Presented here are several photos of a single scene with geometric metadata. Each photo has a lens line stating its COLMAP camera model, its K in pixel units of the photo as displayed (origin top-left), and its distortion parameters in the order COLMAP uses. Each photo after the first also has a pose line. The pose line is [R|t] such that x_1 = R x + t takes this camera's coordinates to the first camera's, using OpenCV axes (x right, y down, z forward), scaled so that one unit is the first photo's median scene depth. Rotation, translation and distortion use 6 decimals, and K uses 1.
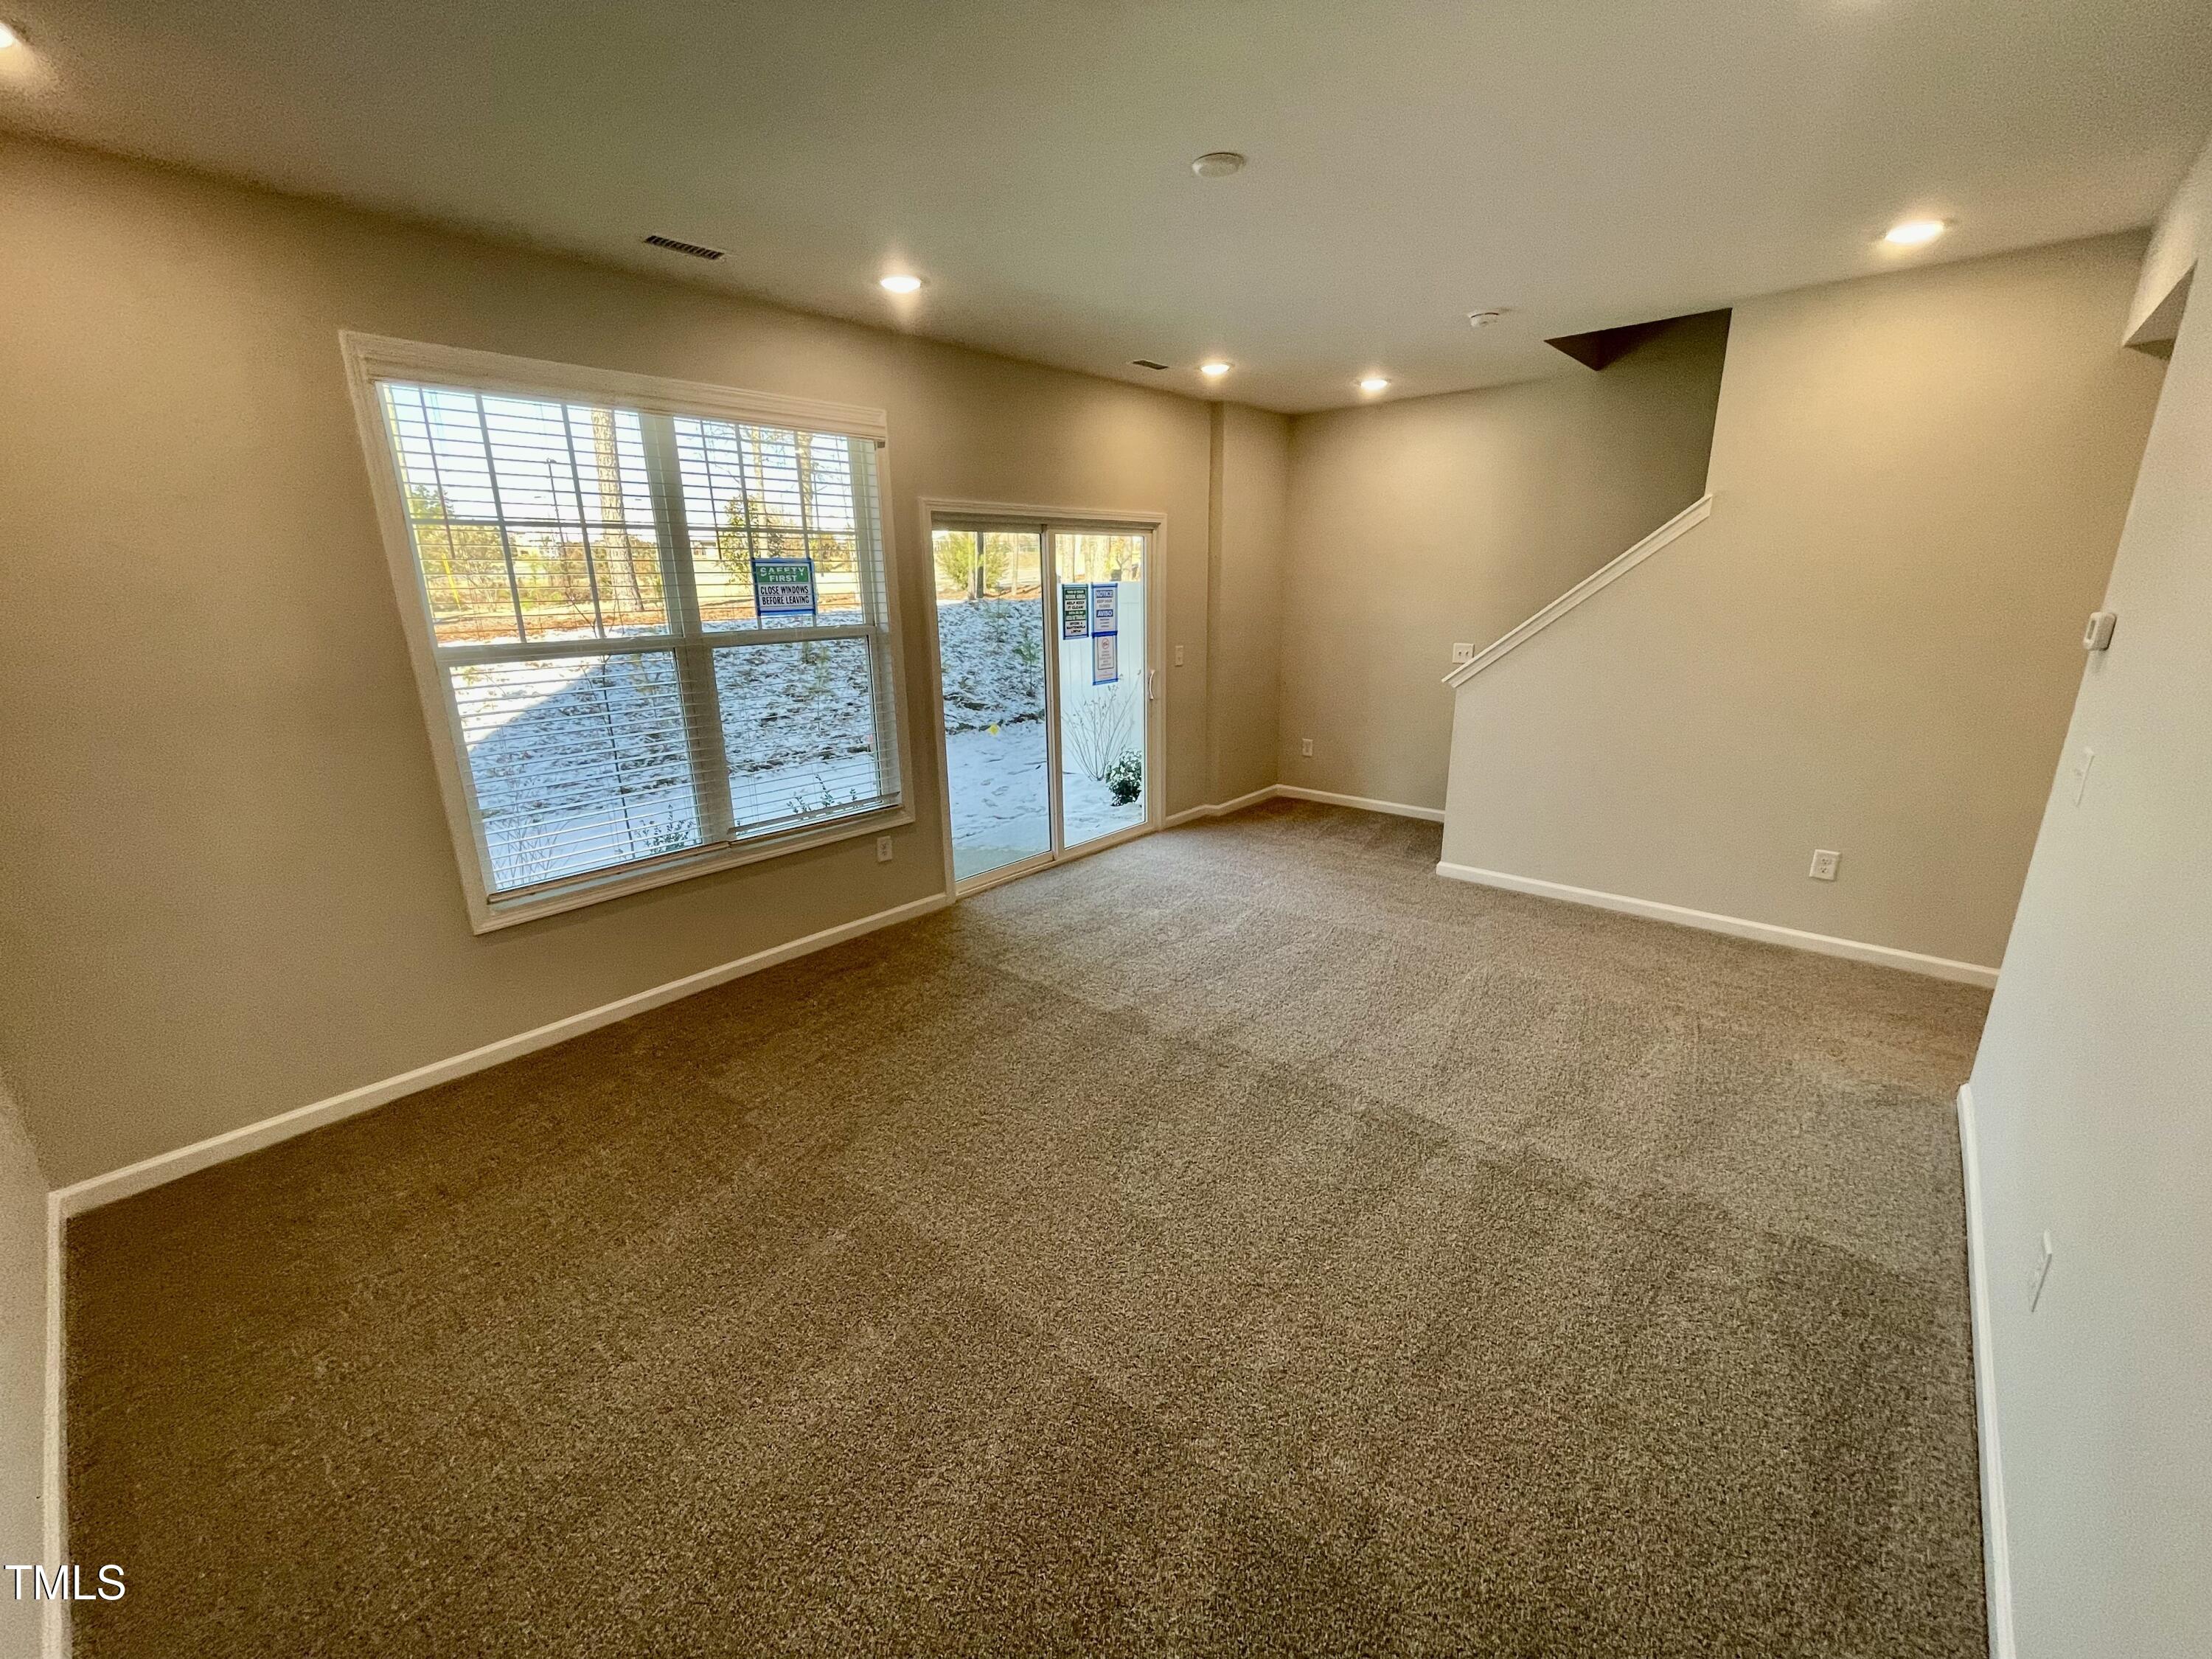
lens RADIAL K [[896.0, 0, 1106.0], [0, 896.0, 829.5], [0, 0, 1]] dist [-0.001162, -0.000084]
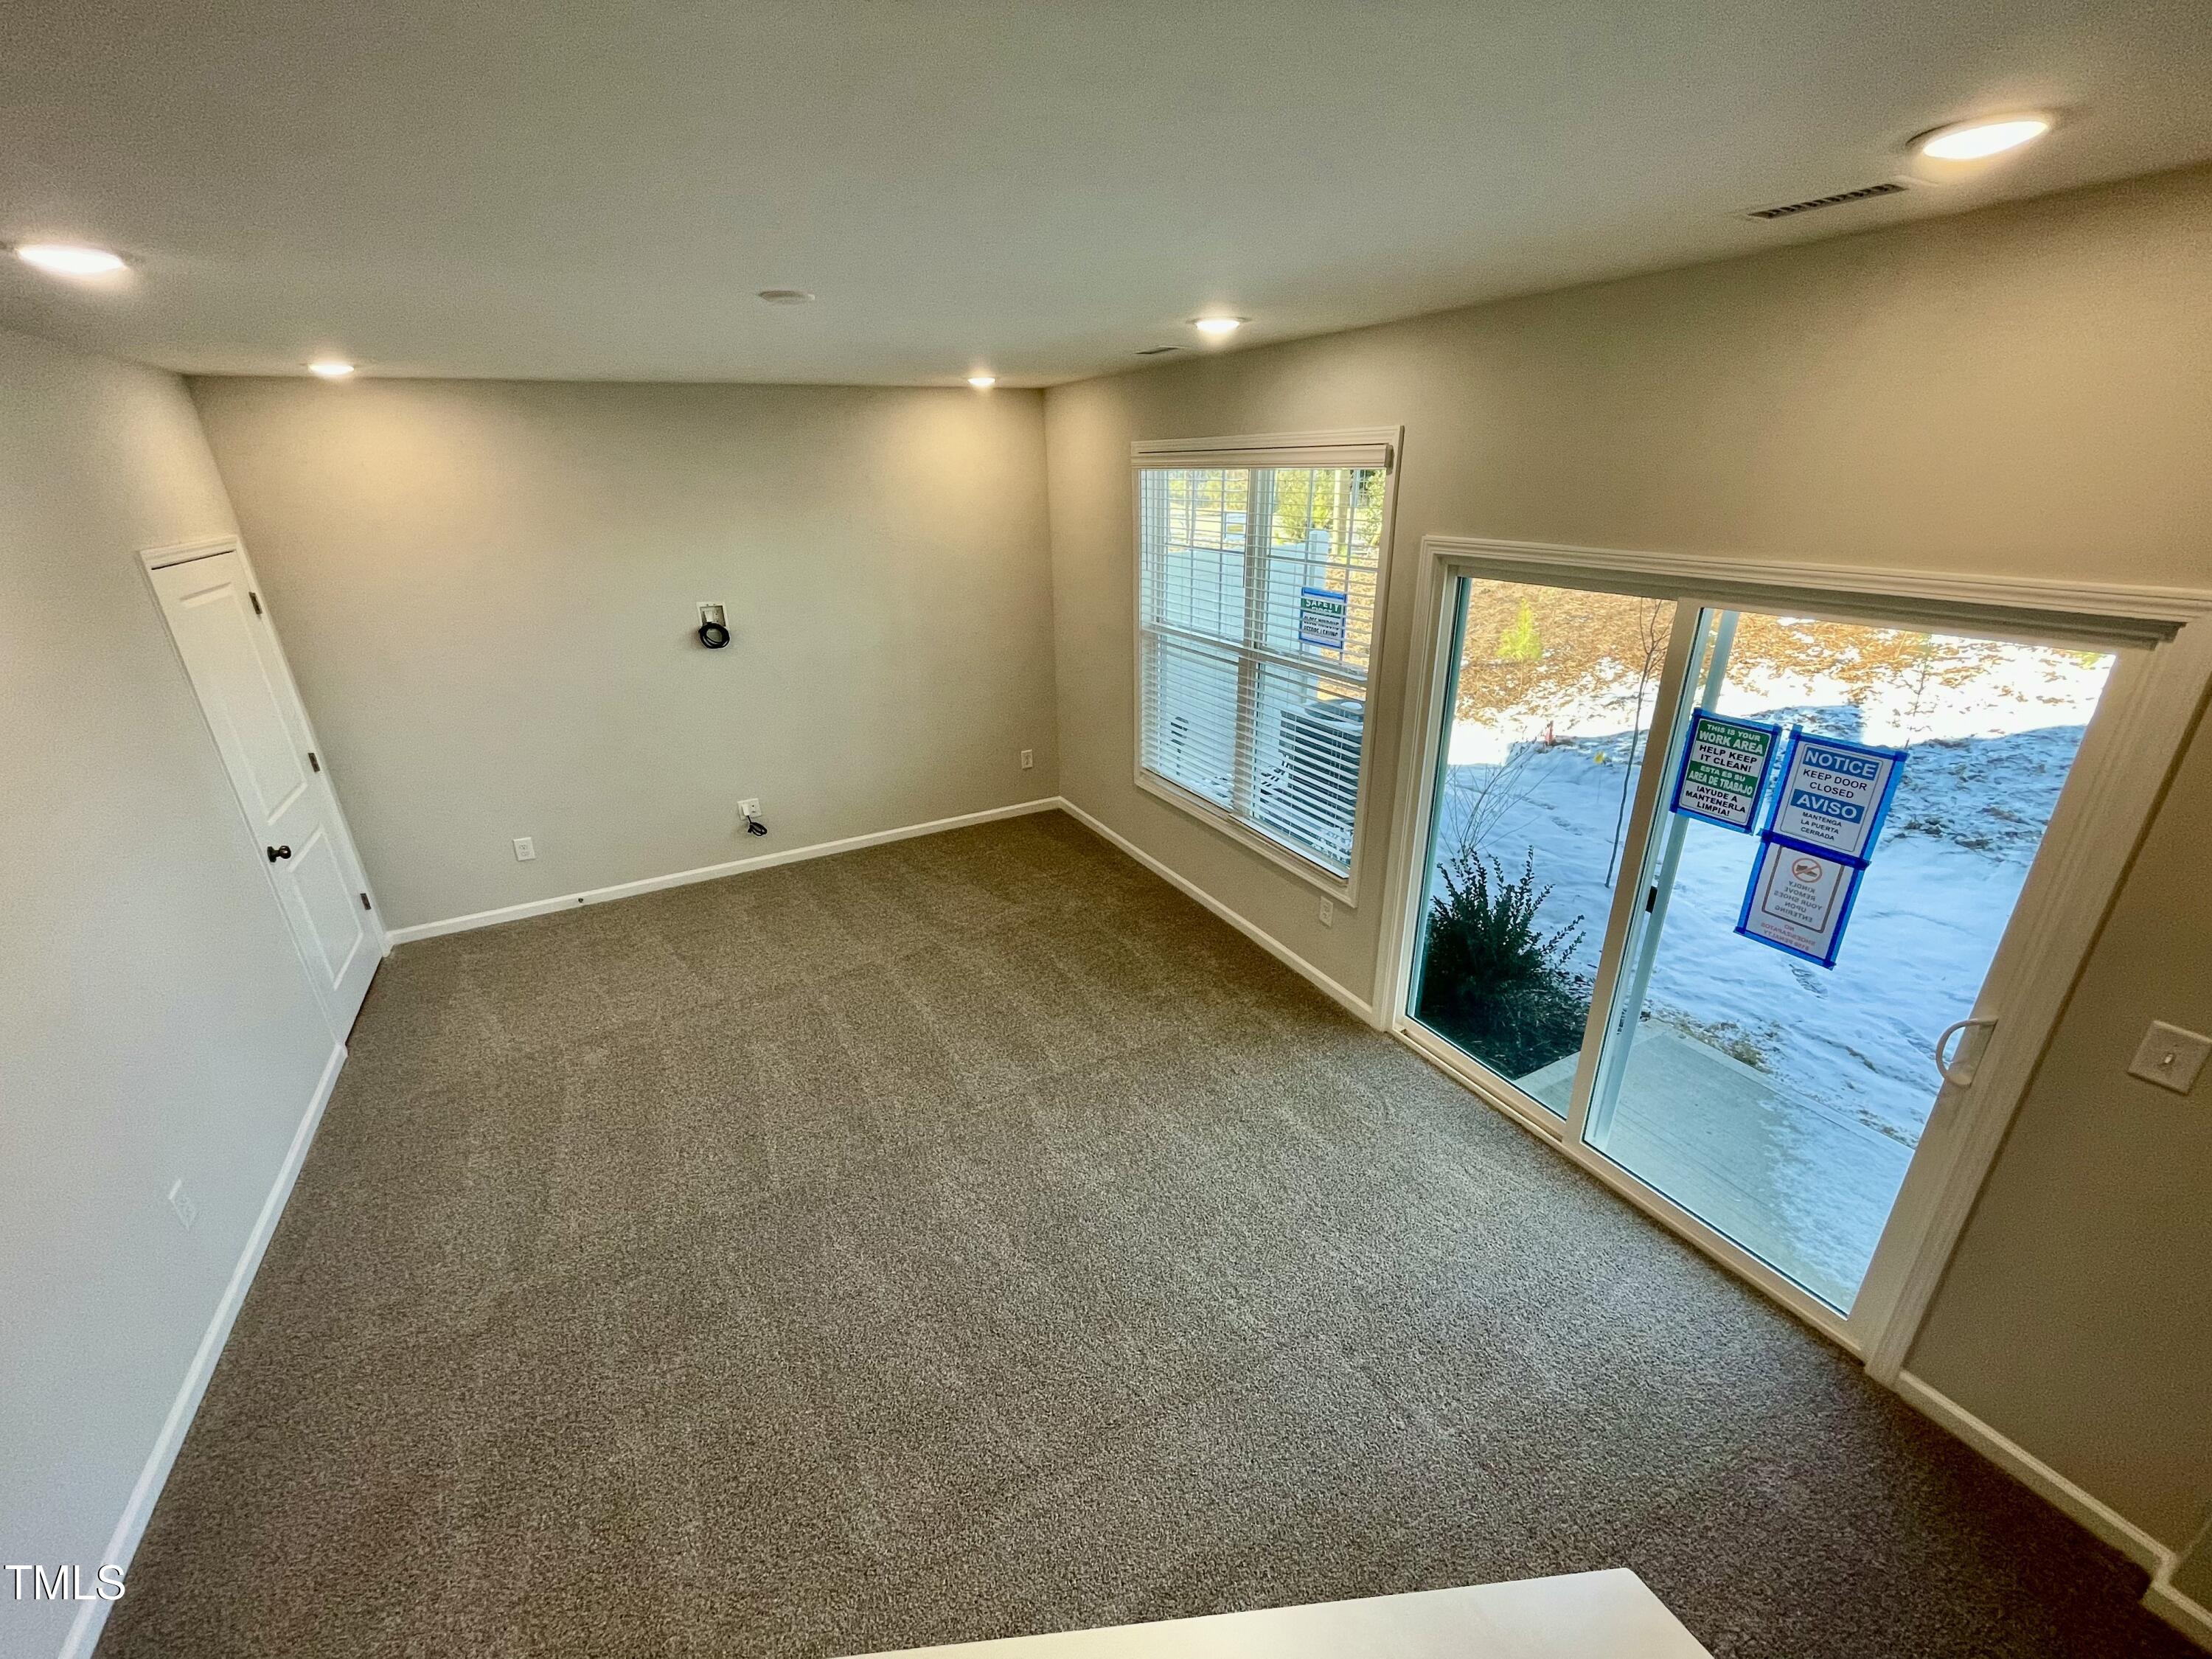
lens RADIAL K [[896.0, 0, 1106.0], [0, 896.0, 829.5], [0, 0, 1]] dist [-0.001162, -0.000084]
pose [[-0.349025, 0.371610, -0.860283, 0.589322], [-0.237381, 0.853014, 0.464777, -0.421474], [0.906549, 0.366434, -0.209510, 0.949760]]
